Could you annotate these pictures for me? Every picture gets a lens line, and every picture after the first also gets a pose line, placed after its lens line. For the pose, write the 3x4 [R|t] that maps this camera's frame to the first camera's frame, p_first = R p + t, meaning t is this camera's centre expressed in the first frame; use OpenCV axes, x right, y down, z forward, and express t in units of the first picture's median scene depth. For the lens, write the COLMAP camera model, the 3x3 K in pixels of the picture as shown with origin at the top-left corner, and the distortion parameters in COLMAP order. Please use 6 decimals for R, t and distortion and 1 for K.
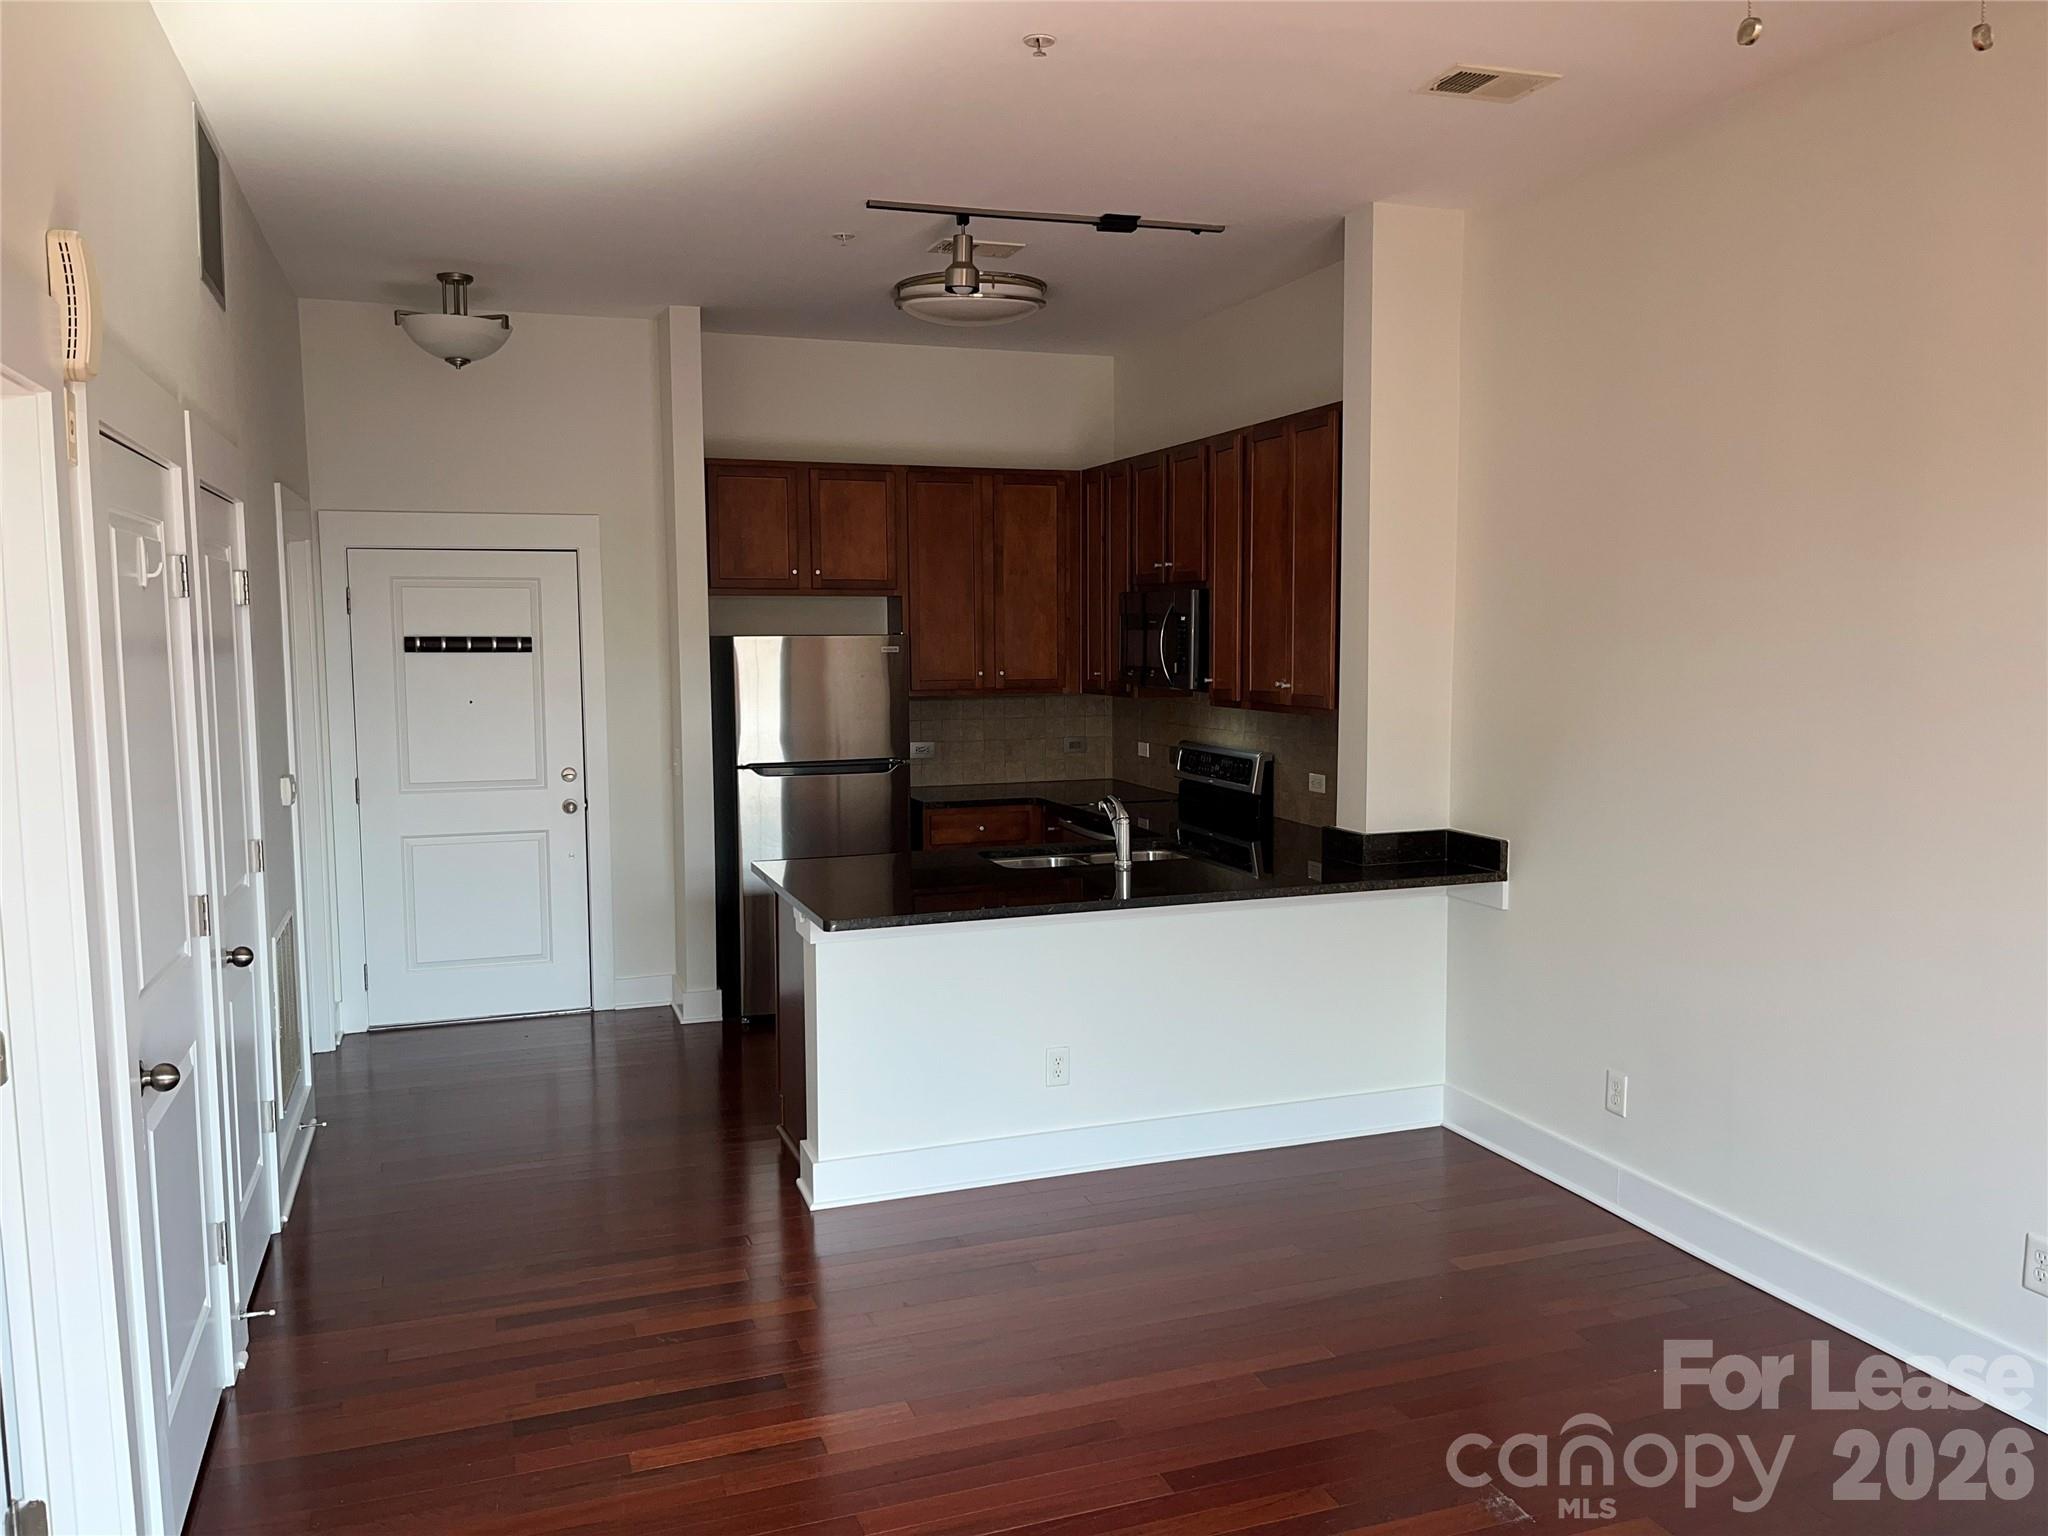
lens RADIAL K [[1548.9, 0, 1024.0], [0, 1548.9, 768.0], [0, 0, 1]] dist [0.041728, -0.097515]
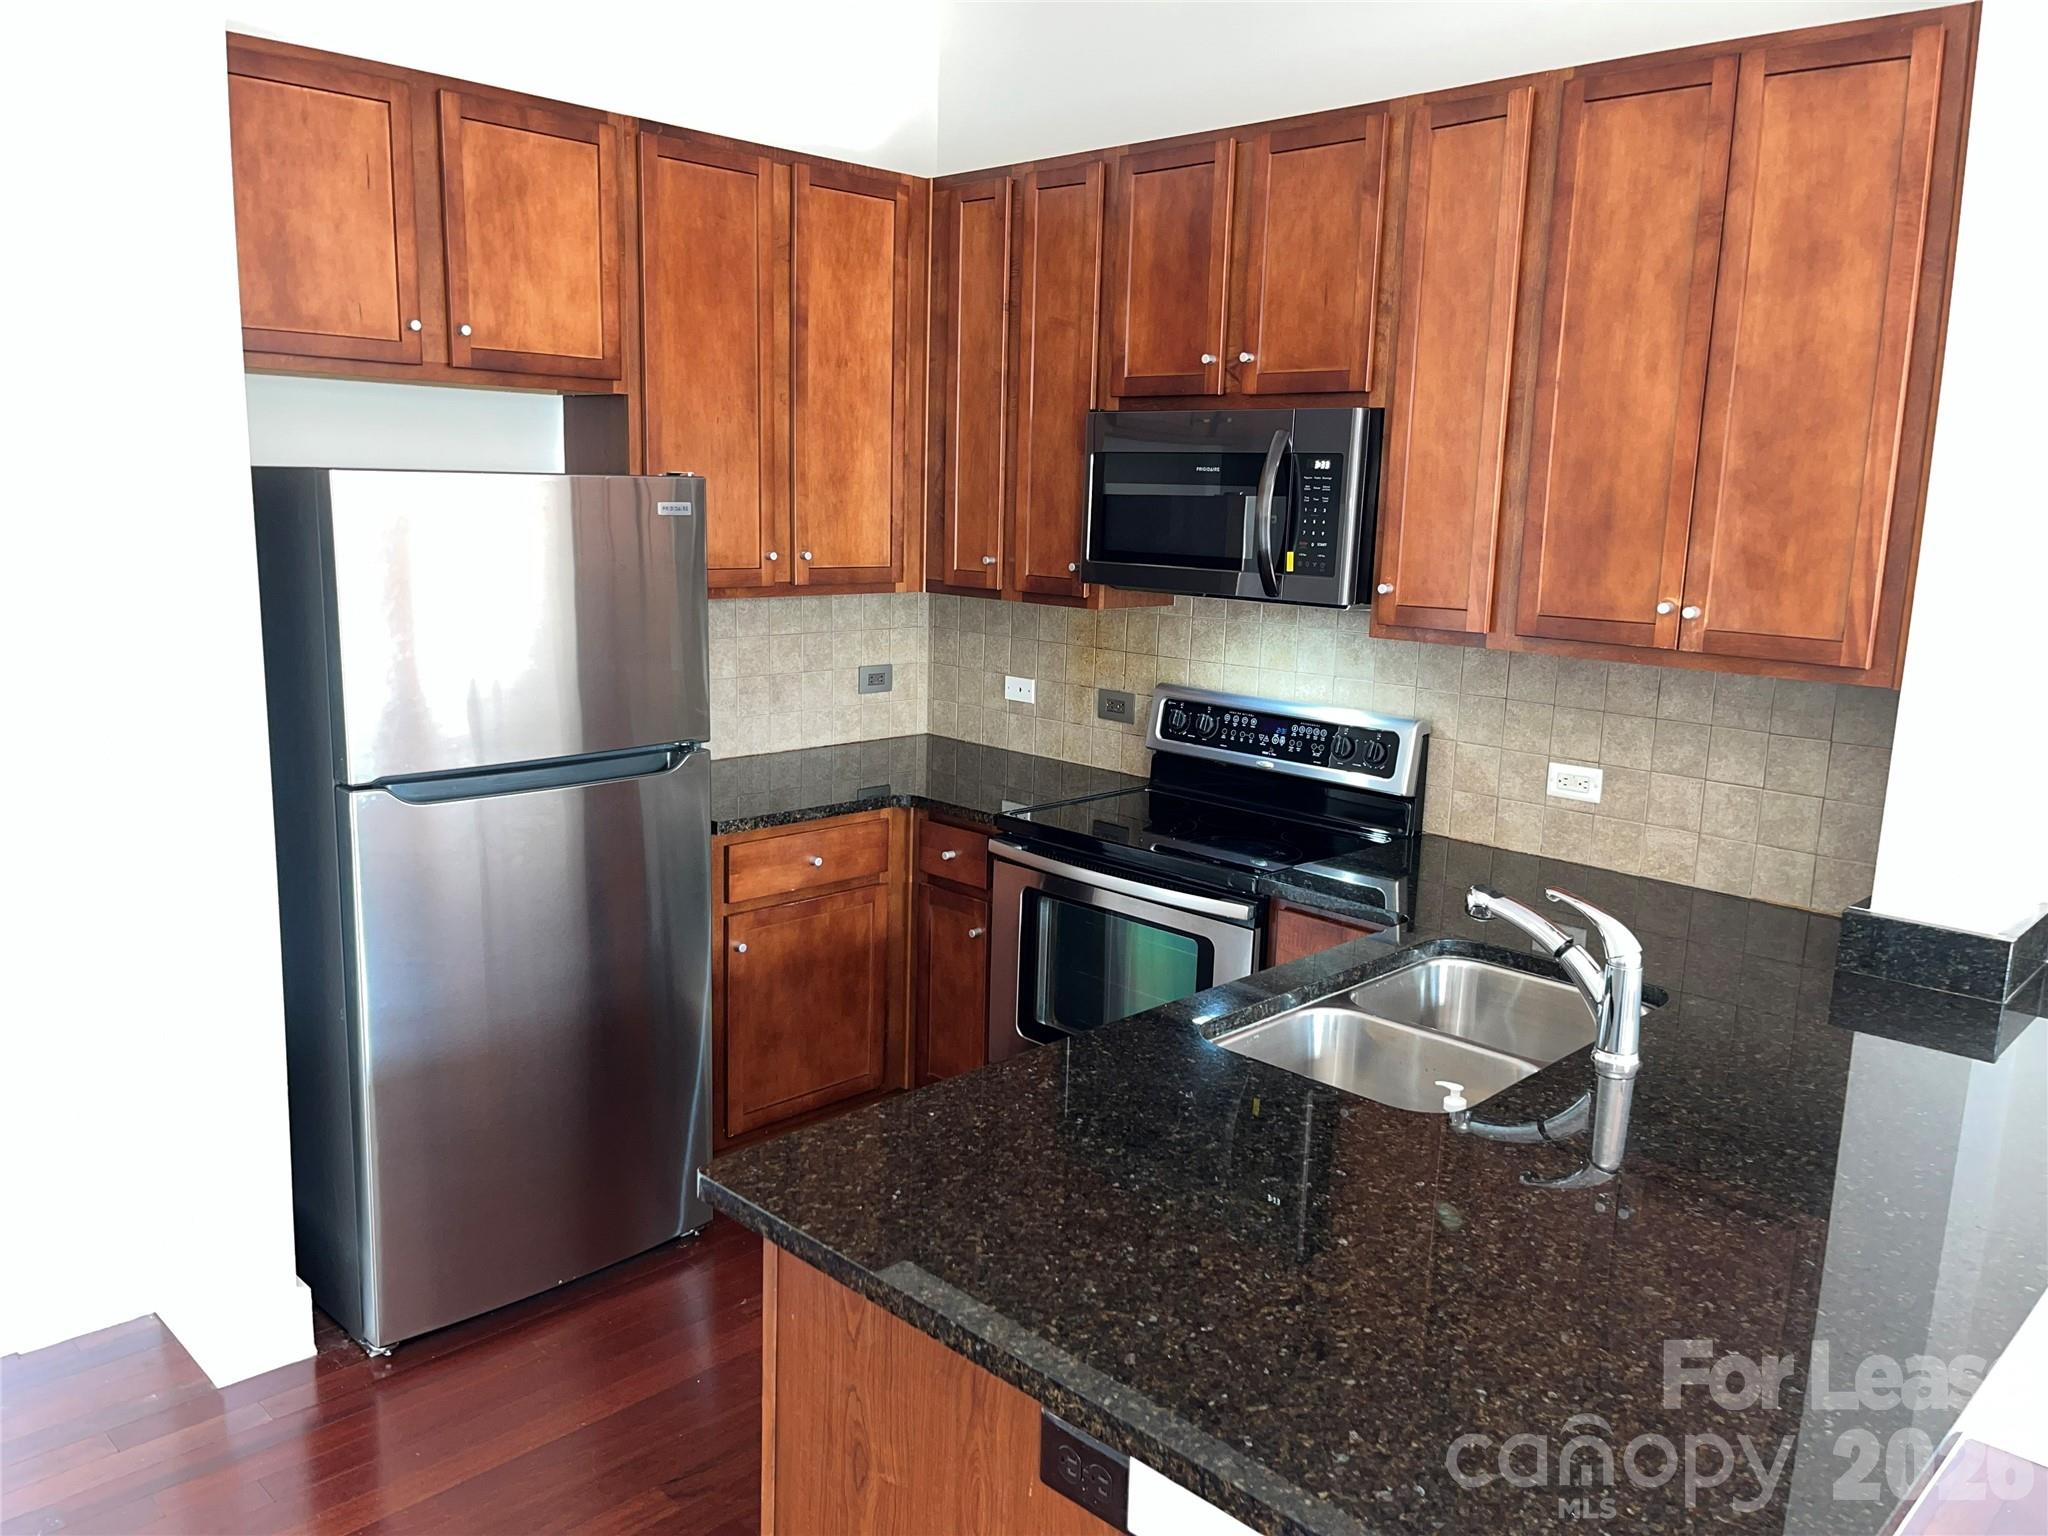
lens RADIAL K [[1548.9, 0, 1024.0], [0, 1548.9, 768.0], [0, 0, 1]] dist [0.041728, -0.097515]
pose [[0.904429, -0.046645, 0.424066, -0.194420], [0.005965, 0.995290, 0.096754, -0.044454], [-0.426582, -0.084978, 0.900448, 0.540460]]
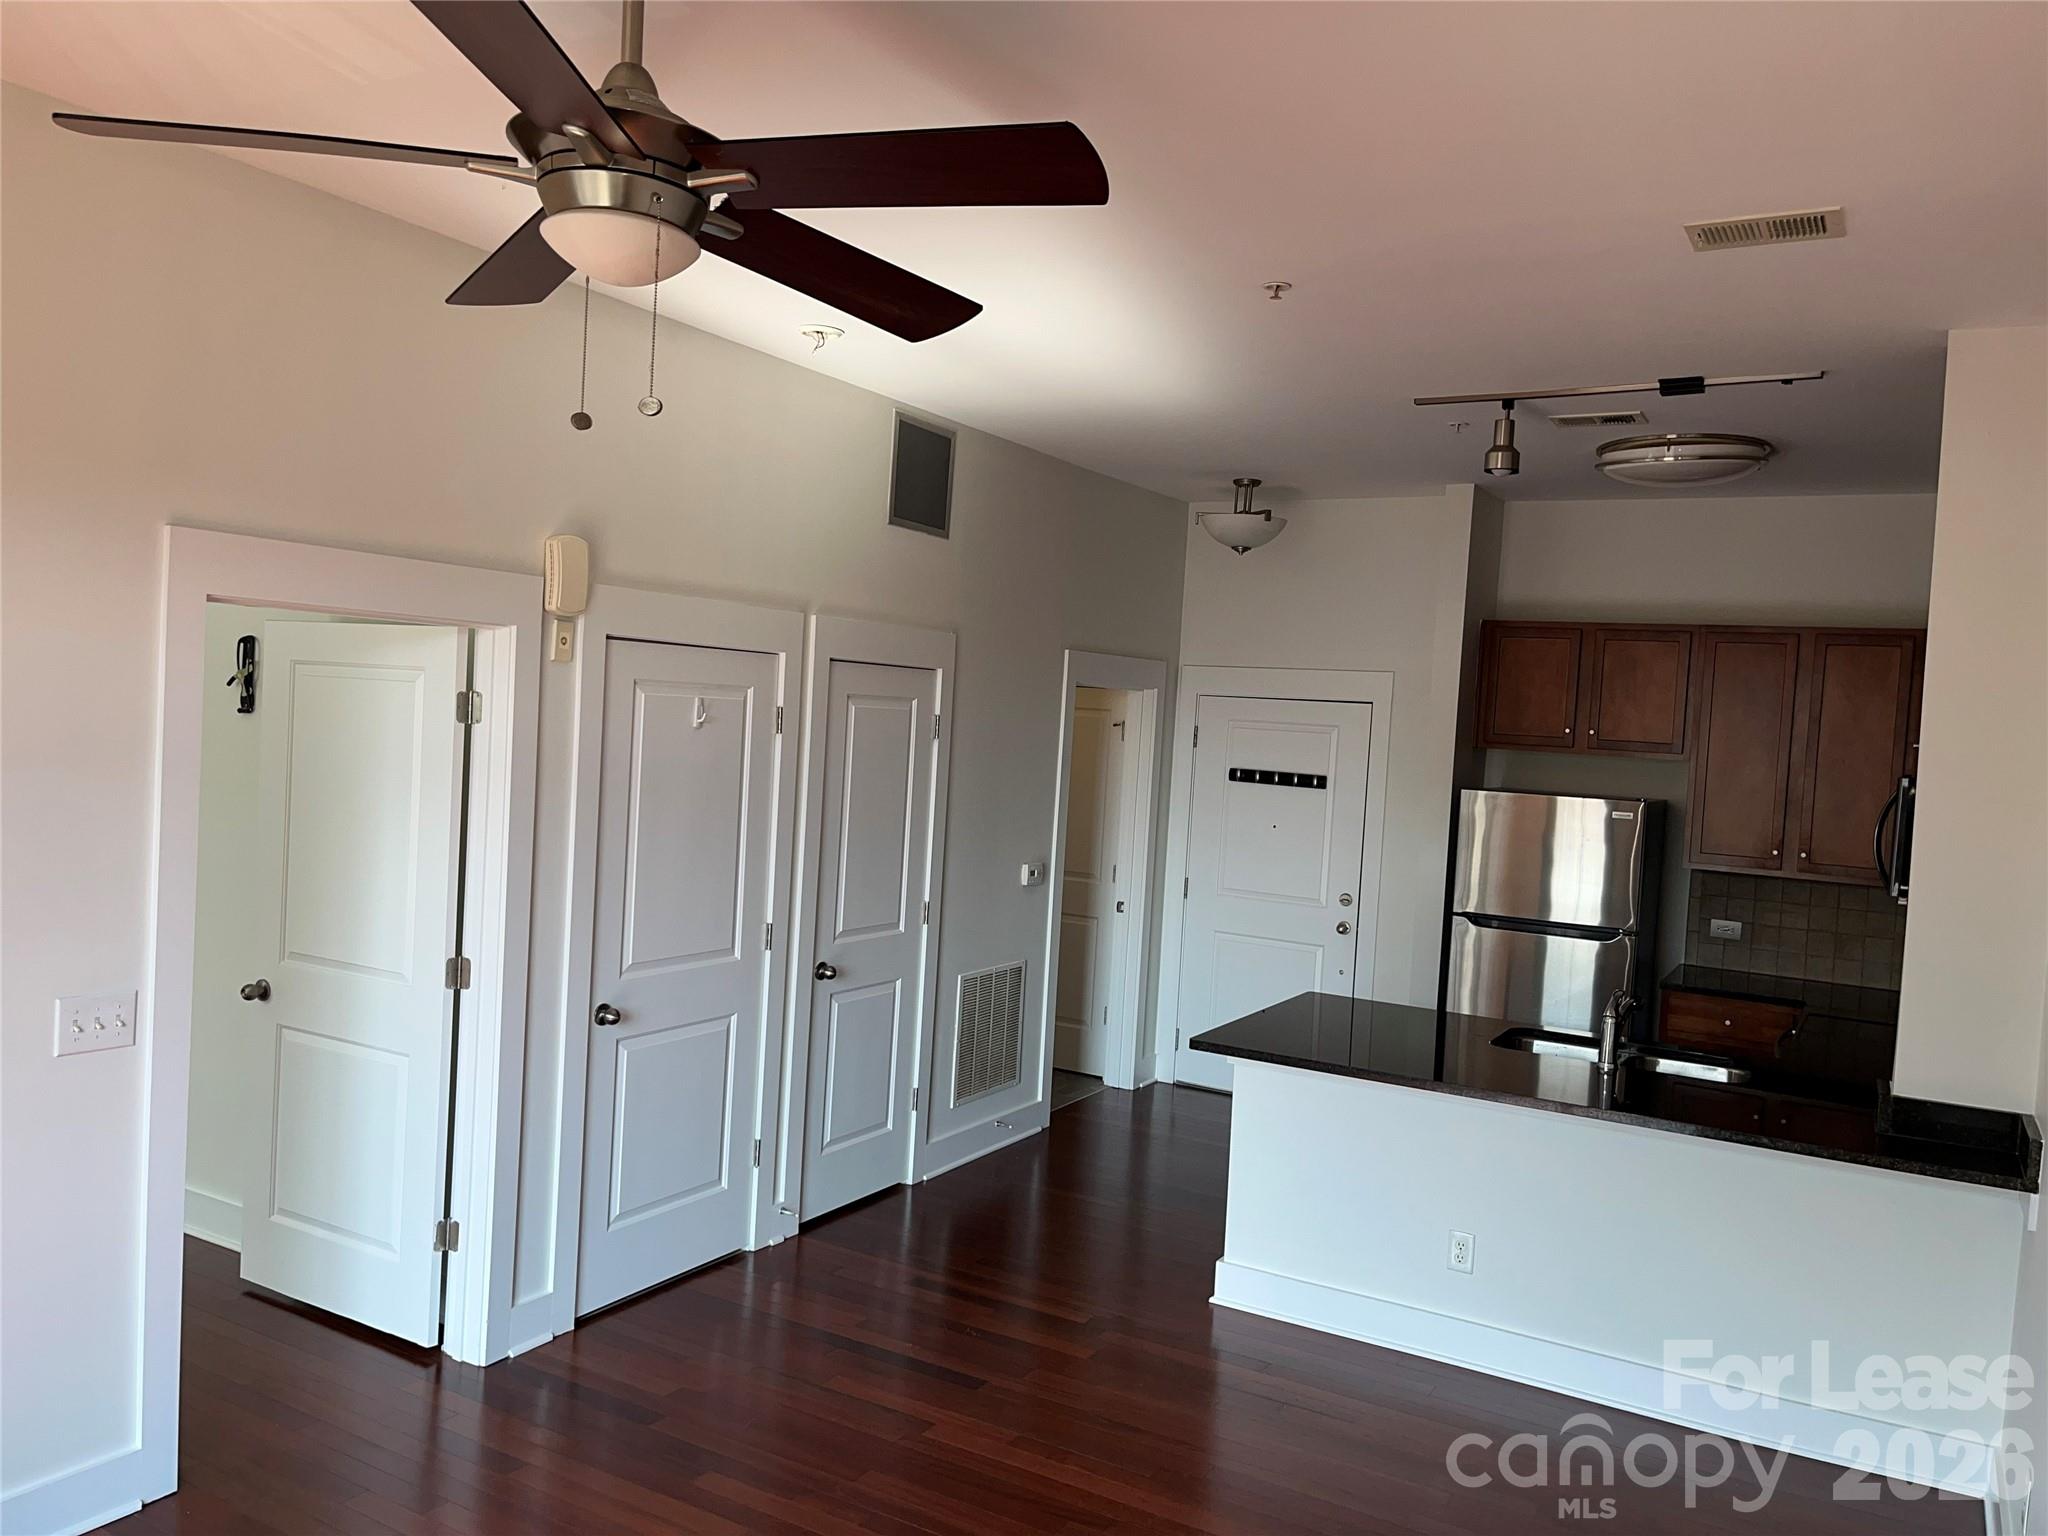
lens RADIAL K [[1535.9, 0, 1024.0], [0, 1535.9, 768.0], [0, 0, 1]] dist [0.004417, -0.080716]
pose [[0.635217, 0.071891, -0.768981, 0.415366], [-0.131603, 0.991173, -0.016048, -0.042461], [0.761039, 0.111394, 0.639070, 0.102006]]
